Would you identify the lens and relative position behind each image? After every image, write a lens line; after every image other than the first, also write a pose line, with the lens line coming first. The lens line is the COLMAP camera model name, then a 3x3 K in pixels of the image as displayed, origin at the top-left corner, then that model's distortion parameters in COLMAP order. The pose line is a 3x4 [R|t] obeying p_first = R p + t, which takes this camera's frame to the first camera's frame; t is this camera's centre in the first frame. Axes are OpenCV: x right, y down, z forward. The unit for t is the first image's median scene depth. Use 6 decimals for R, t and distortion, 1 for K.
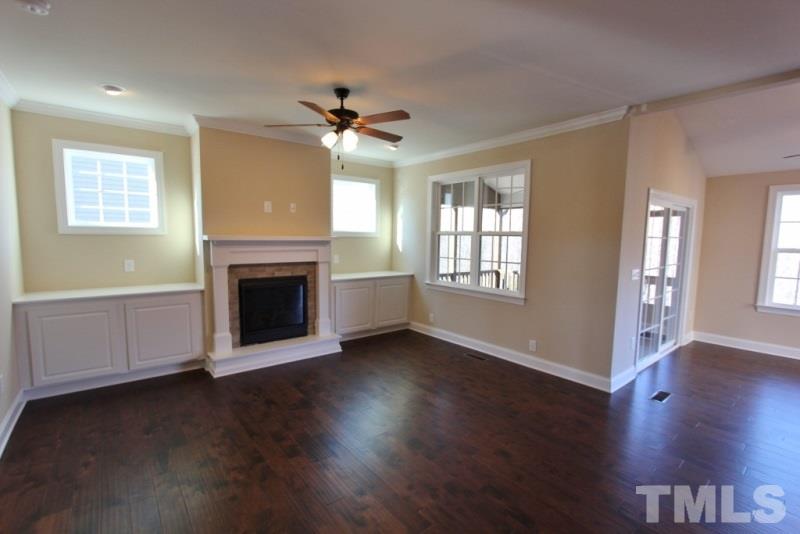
lens RADIAL K [[368.7, 0, 402.0], [0, 368.7, 270.1], [0, 0, 1]] dist [-0.010910, 0.000231]
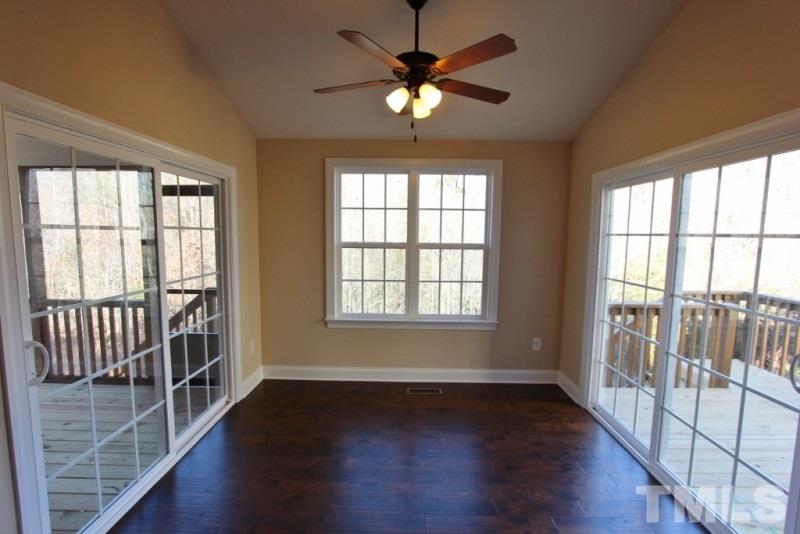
lens RADIAL K [[368.7, 0, 402.0], [0, 368.7, 270.1], [0, 0, 1]] dist [-0.010910, 0.000231]
pose [[0.642167, -0.084602, 0.761882, 0.589925], [0.068078, 0.996258, 0.053247, -0.039489], [-0.763536, 0.017674, 0.645523, 0.459461]]
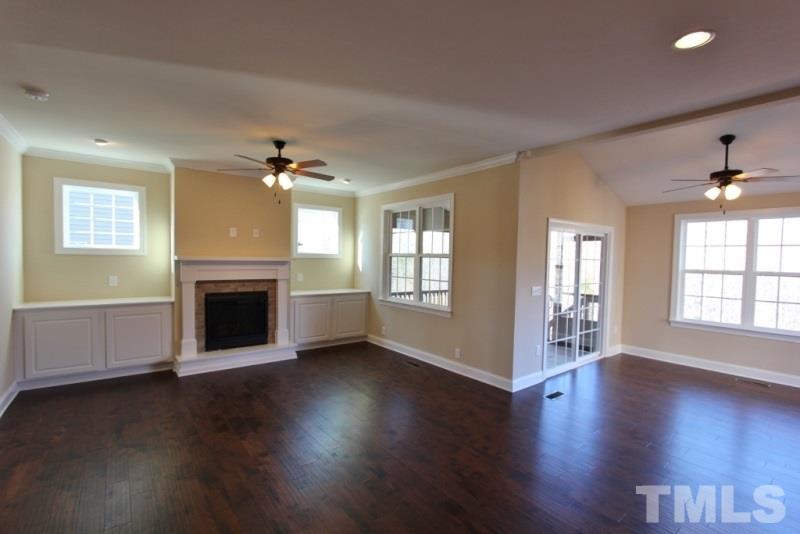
lens RADIAL K [[368.7, 0, 402.0], [0, 368.7, 270.1], [0, 0, 1]] dist [-0.010910, 0.000231]
pose [[0.999864, 0.005012, -0.015731, 0.198449], [-0.005938, 0.998221, -0.059319, 0.016376], [0.015406, 0.059405, 0.998115, -0.163053]]
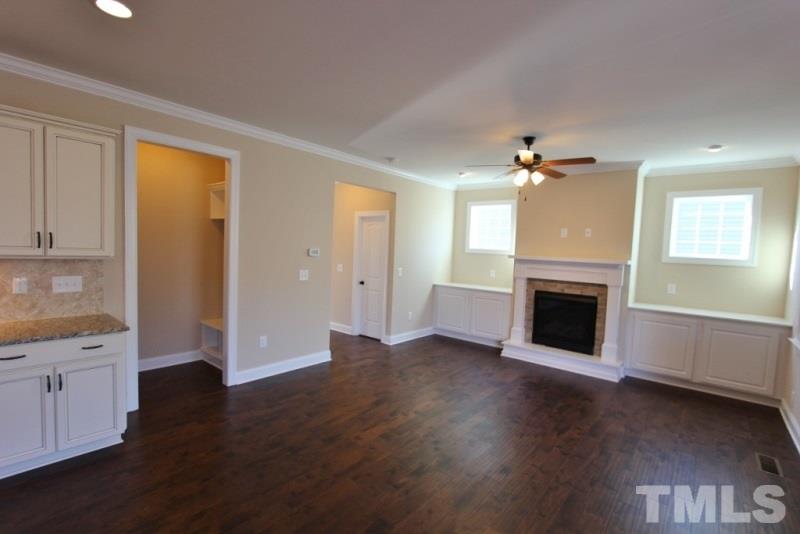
lens RADIAL K [[368.7, 0, 402.0], [0, 368.7, 270.1], [0, 0, 1]] dist [-0.010910, 0.000231]
pose [[0.191751, 0.051879, -0.980071, 0.707419], [-0.133019, 0.990761, 0.026420, -0.015755], [0.972388, 0.125302, 0.196881, 0.280396]]
